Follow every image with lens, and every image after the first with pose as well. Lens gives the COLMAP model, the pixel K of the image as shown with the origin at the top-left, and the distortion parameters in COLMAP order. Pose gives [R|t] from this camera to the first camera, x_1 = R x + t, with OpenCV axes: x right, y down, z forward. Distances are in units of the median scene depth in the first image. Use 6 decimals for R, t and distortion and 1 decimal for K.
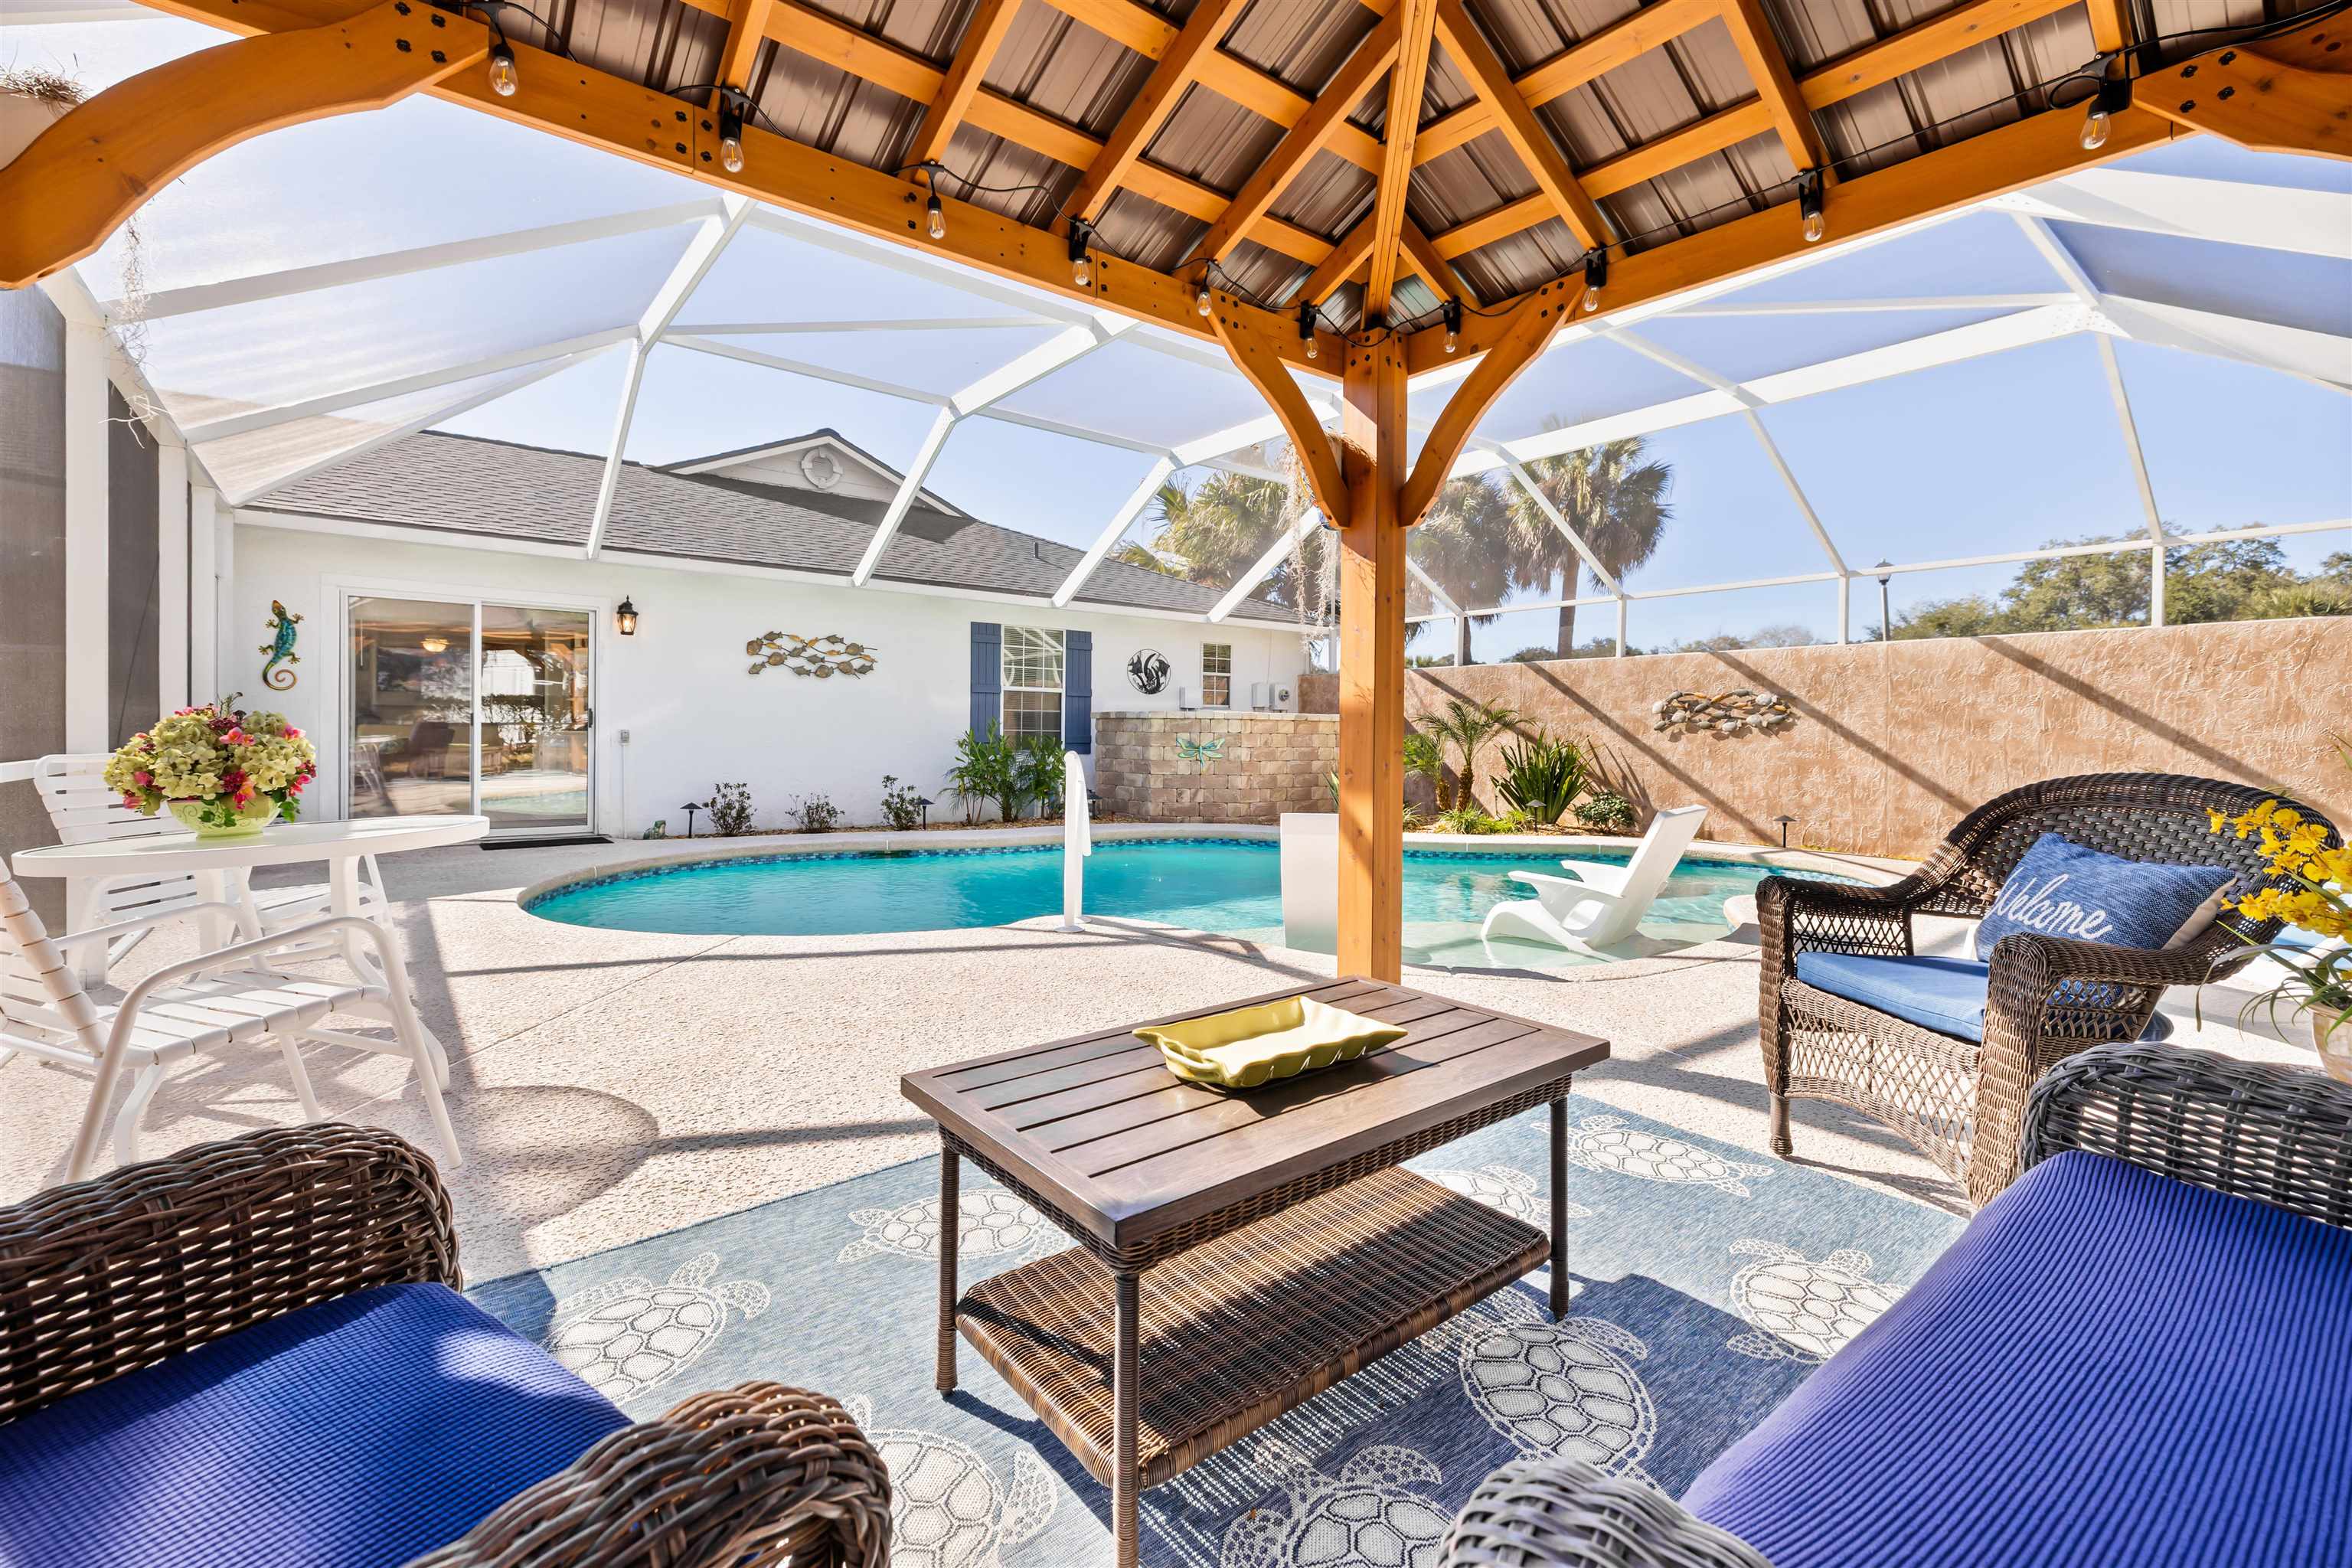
lens RADIAL K [[1017.4, 0, 1164.2], [0, 1017.4, 734.9], [0, 0, 1]] dist [-0.000785, 0.000141]
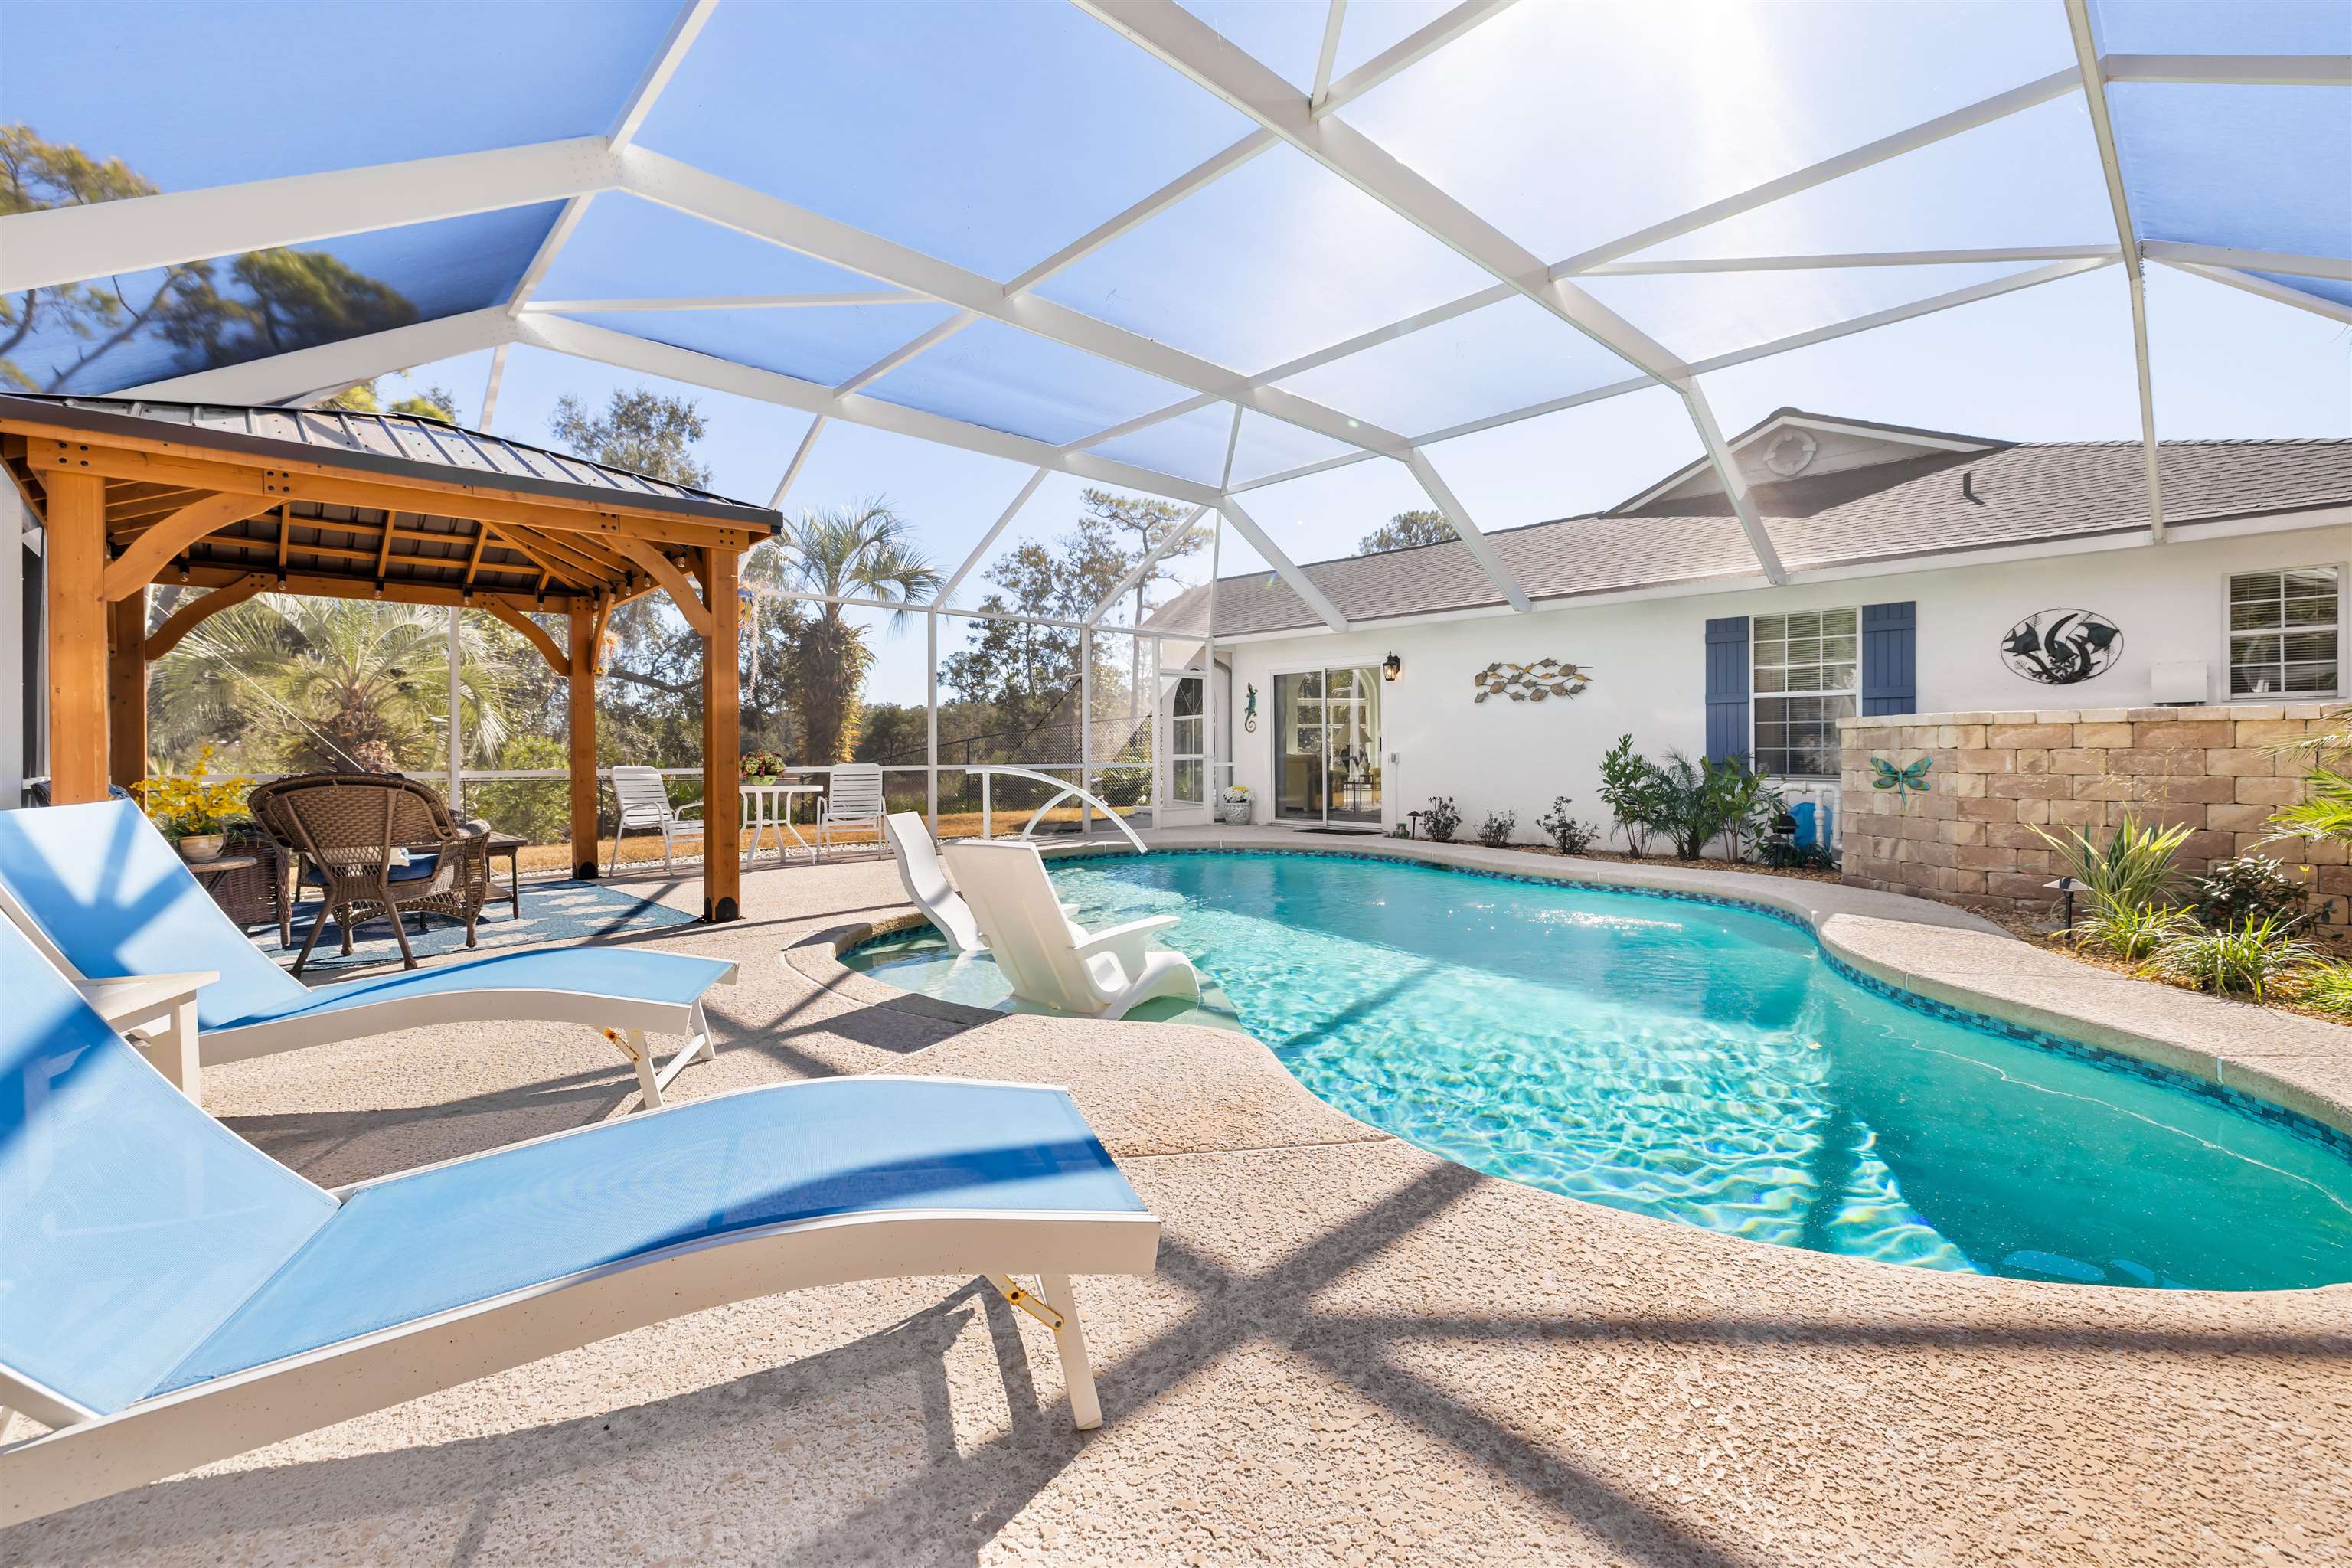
lens RADIAL K [[1017.4, 0, 1164.2], [0, 1017.4, 734.9], [0, 0, 1]] dist [-0.000785, 0.000141]
pose [[0.069569, -0.027192, -0.997206, 0.668180], [0.001686, 0.999630, -0.027140, 0.005951], [0.997576, 0.000206, 0.069589, 0.540341]]
